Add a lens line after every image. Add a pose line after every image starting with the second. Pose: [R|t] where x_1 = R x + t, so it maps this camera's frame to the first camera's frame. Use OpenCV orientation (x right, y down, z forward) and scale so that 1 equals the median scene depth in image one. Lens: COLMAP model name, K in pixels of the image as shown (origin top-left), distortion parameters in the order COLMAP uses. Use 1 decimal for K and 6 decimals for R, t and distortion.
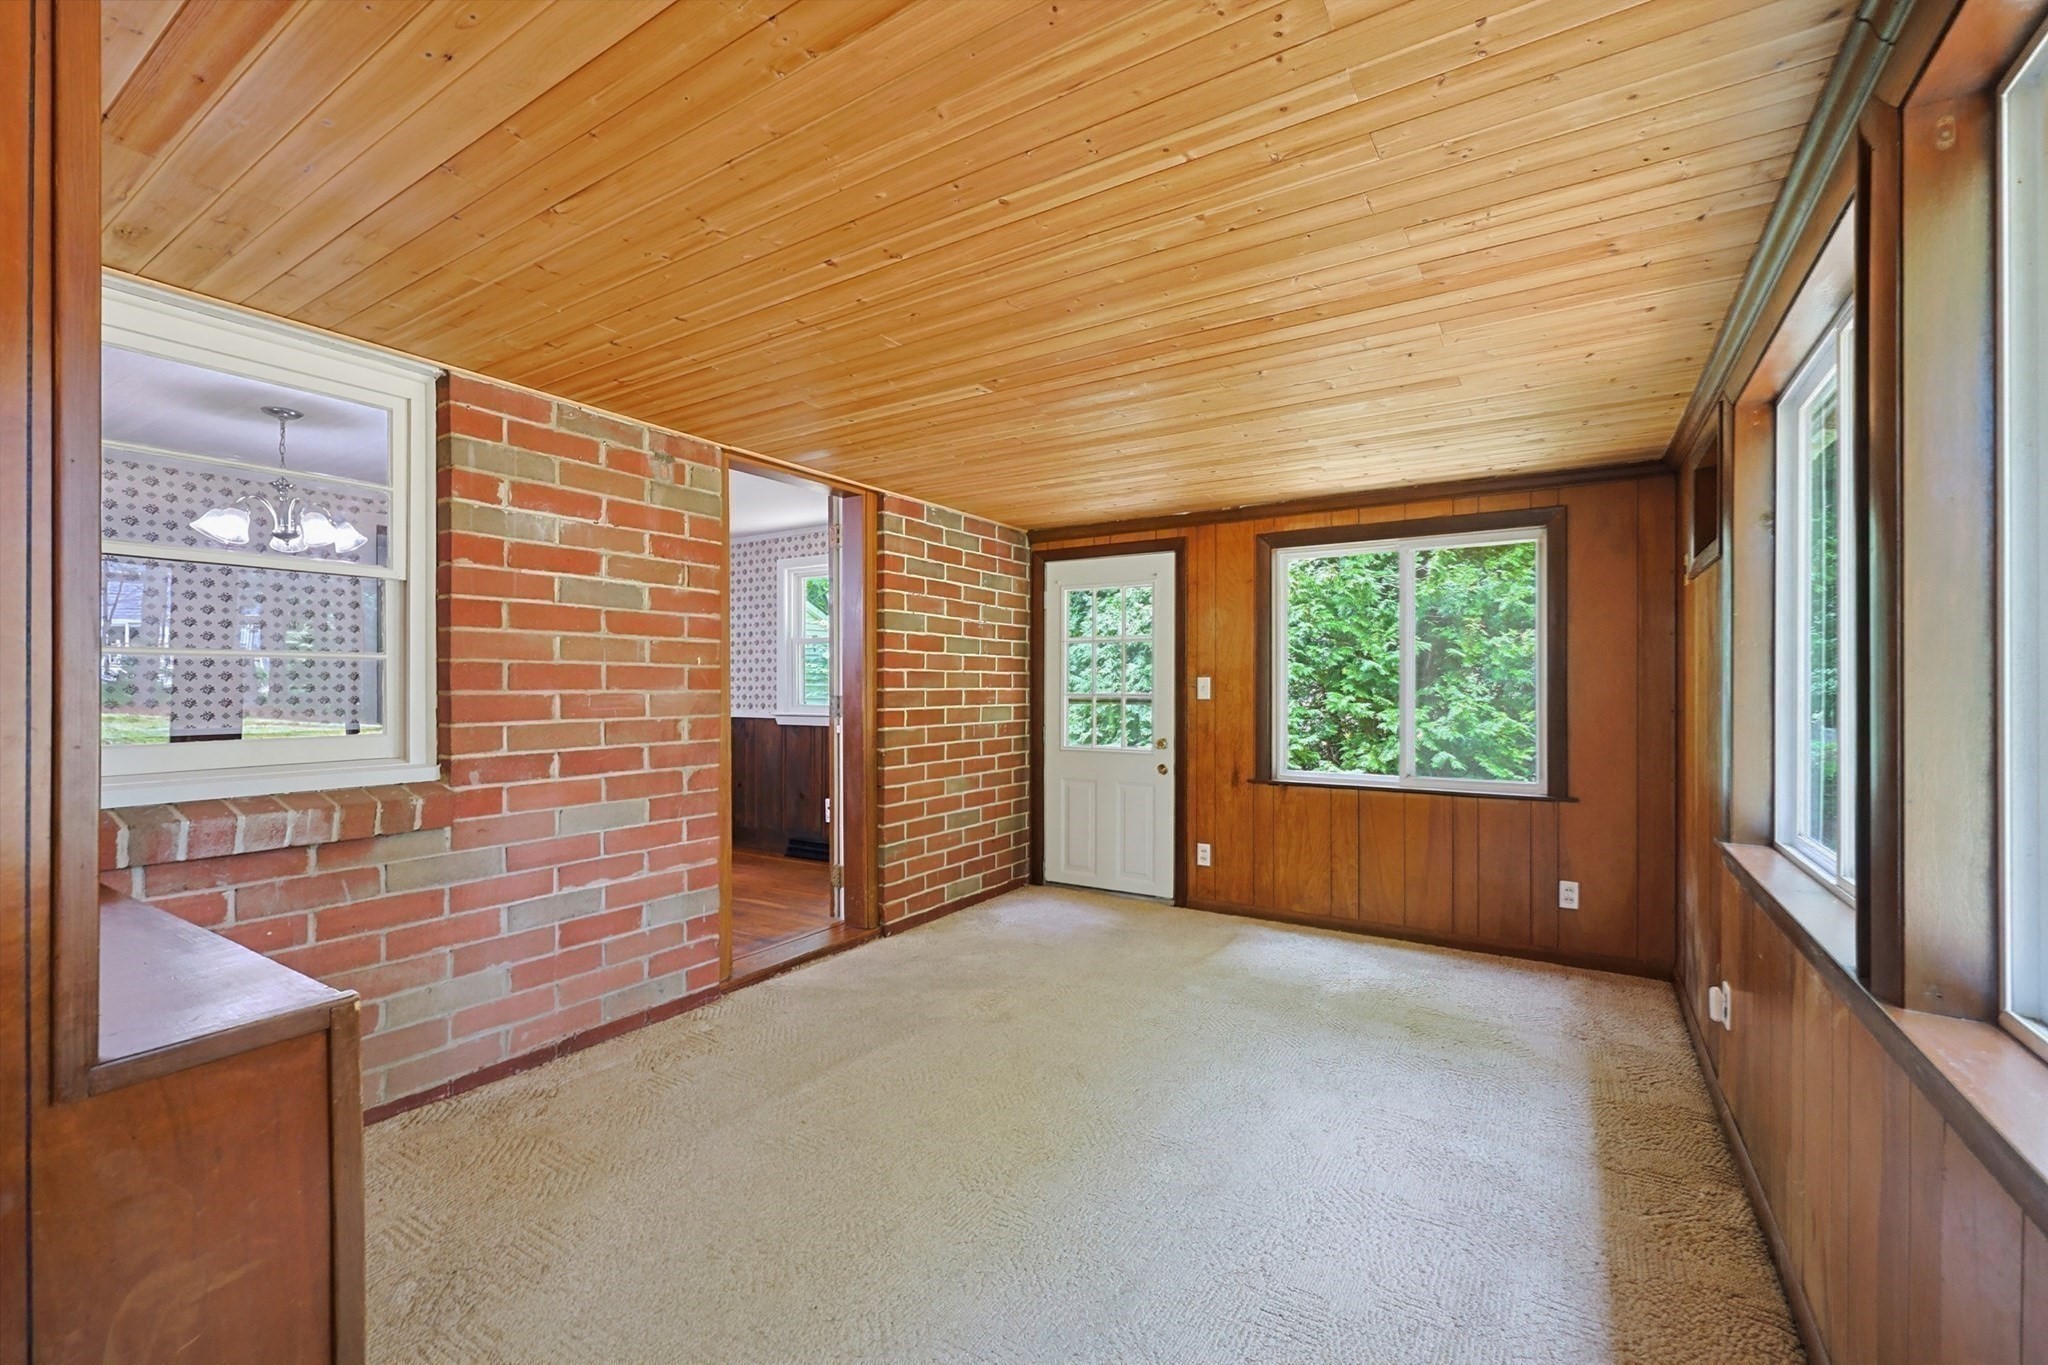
lens RADIAL K [[863.7, 0, 1035.4], [0, 863.7, 685.7], [0, 0, 1]] dist [0.000606, -0.000172]
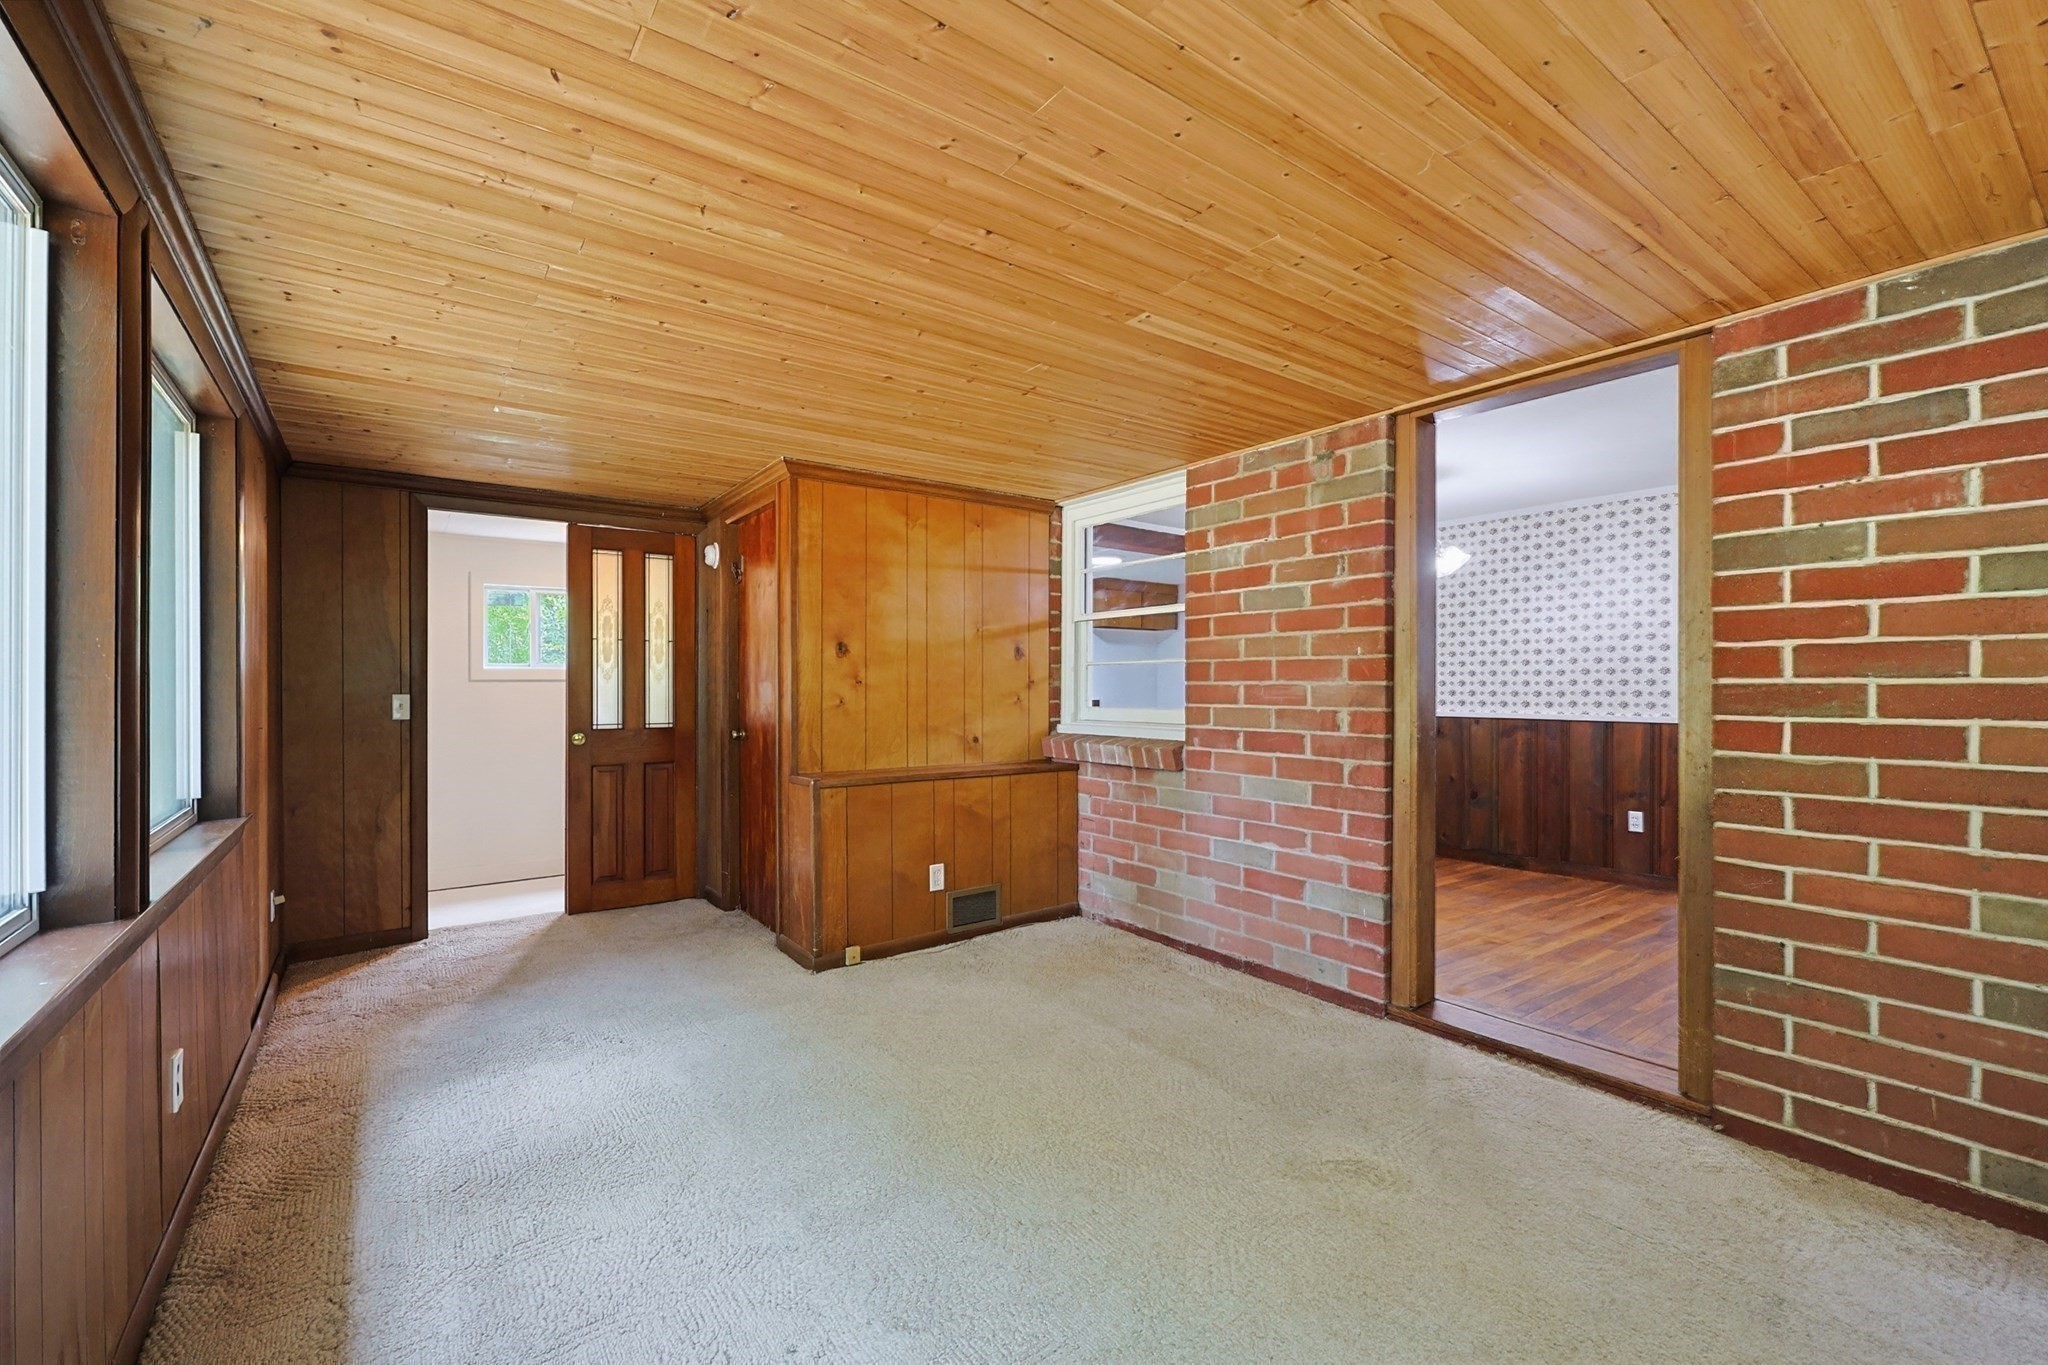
lens RADIAL K [[863.7, 0, 1035.4], [0, 863.7, 685.7], [0, 0, 1]] dist [0.000606, -0.000172]
pose [[-0.360825, 0.001180, -0.932633, 0.670561], [-0.000001, 0.999999, 0.001265, 0.008949], [0.932634, 0.000457, -0.360825, 1.070521]]
